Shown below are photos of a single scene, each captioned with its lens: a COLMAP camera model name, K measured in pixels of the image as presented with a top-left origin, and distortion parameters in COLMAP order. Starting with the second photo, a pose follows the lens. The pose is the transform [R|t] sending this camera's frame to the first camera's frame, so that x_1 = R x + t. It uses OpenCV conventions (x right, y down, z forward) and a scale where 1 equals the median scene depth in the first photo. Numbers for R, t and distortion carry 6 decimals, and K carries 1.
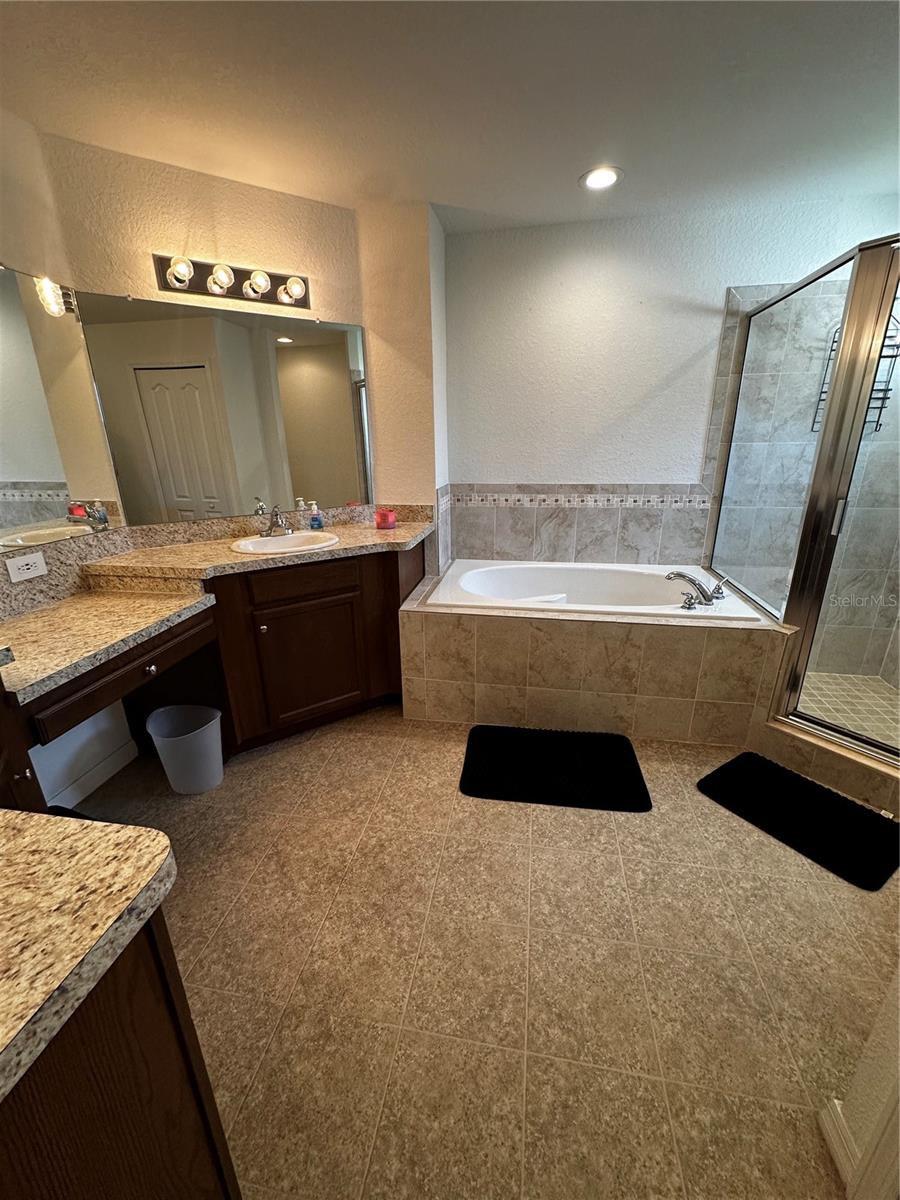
lens RADIAL K [[478.8, 0, 450.0], [0, 478.8, 600.0], [0, 0, 1]] dist [-0.005704, 0.001371]
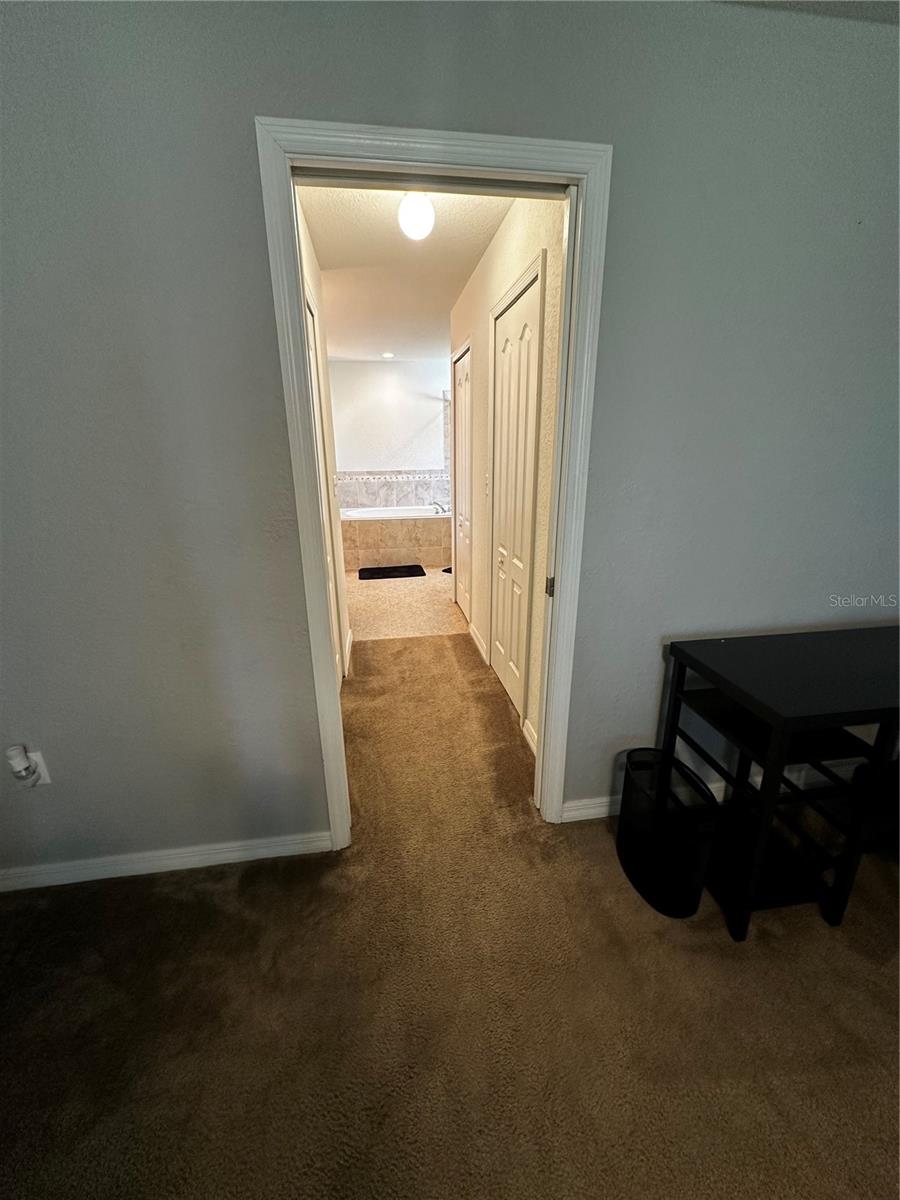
lens RADIAL K [[478.8, 0, 450.0], [0, 478.8, 600.0], [0, 0, 1]] dist [-0.005704, 0.001371]
pose [[0.946298, -0.096469, 0.308567, -0.227864], [0.101314, 0.994854, 0.000323, 0.378118], [-0.307011, 0.030956, 0.951203, -1.163021]]
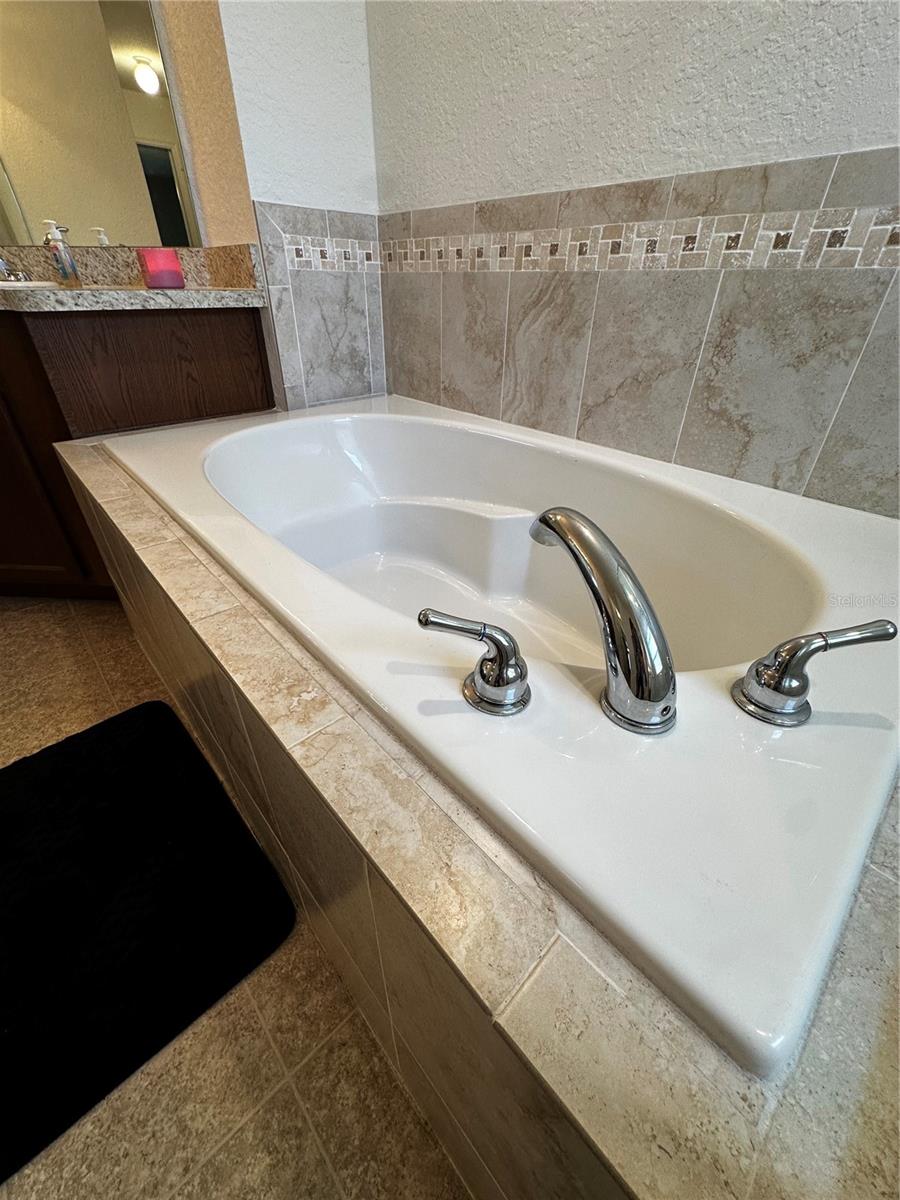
lens RADIAL K [[471.6, 0, 450.0], [0, 471.6, 600.0], [0, 0, 1]] dist [-0.000966, -0.006076]
pose [[0.797090, 0.355639, -0.488026, 0.428079], [-0.211892, 0.921512, 0.325451, -0.062969], [0.565464, -0.156005, 0.809884, 0.628196]]
